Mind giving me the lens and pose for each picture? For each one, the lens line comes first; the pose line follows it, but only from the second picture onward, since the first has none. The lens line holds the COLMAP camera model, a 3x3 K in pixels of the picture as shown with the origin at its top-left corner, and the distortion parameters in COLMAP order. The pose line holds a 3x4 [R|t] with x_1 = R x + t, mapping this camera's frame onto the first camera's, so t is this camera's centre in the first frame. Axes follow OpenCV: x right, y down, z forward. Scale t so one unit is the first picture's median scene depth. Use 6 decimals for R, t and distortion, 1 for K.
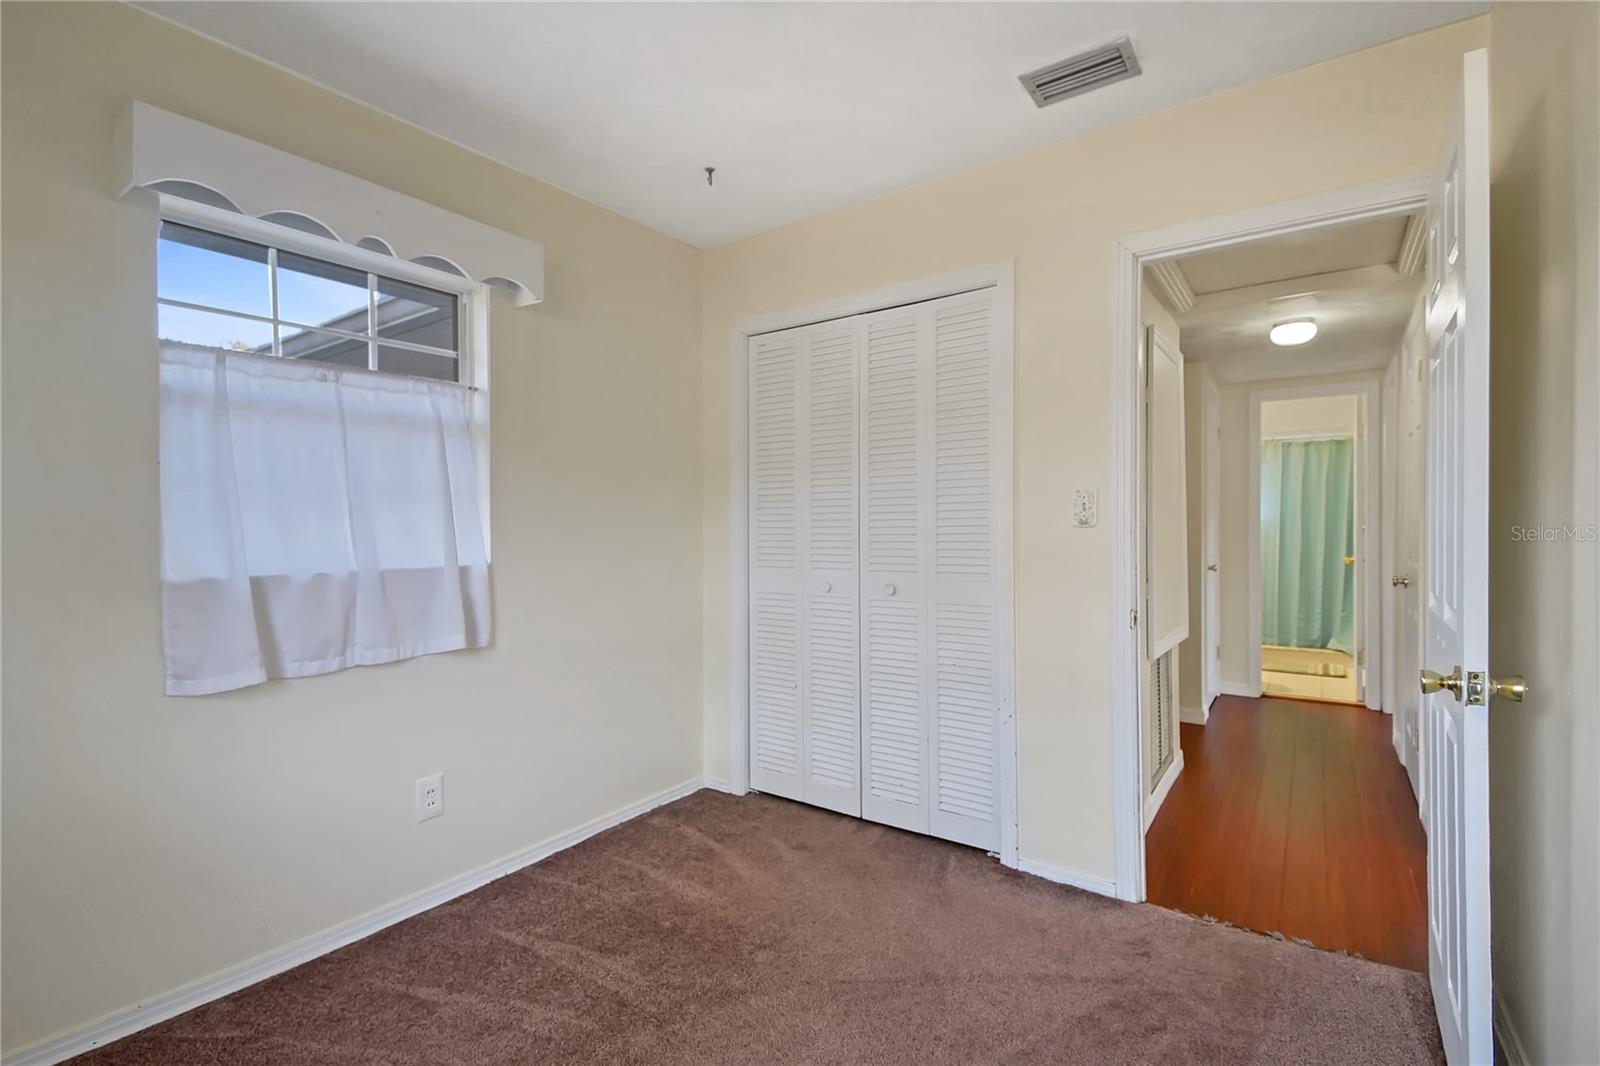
lens RADIAL K [[727.4, 0, 802.7], [0, 727.4, 533.1], [0, 0, 1]] dist [-0.026265, -0.001103]
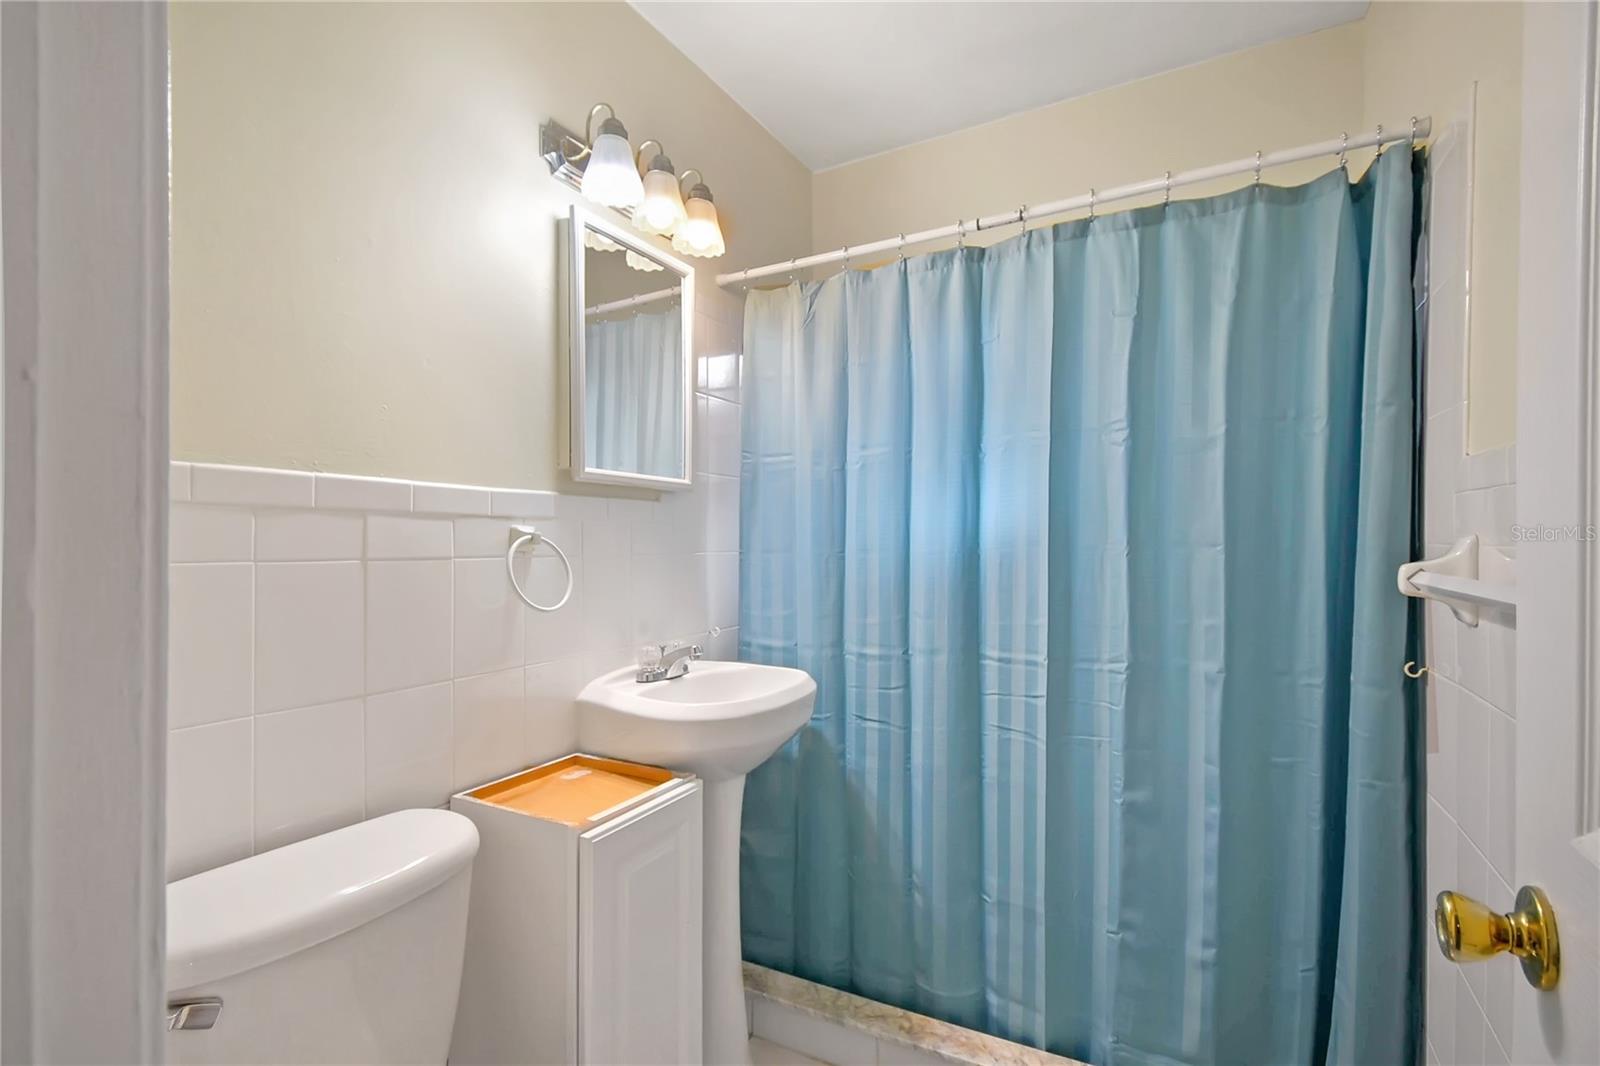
lens RADIAL K [[727.4, 0, 797.6], [0, 727.4, 538.3], [0, 0, 1]] dist [-0.026265, -0.001103]
pose [[0.994676, 0.010904, 0.102475, 0.567526], [-0.010548, 0.999936, -0.004014, -0.021046], [-0.102512, 0.002912, 0.994727, 0.782323]]
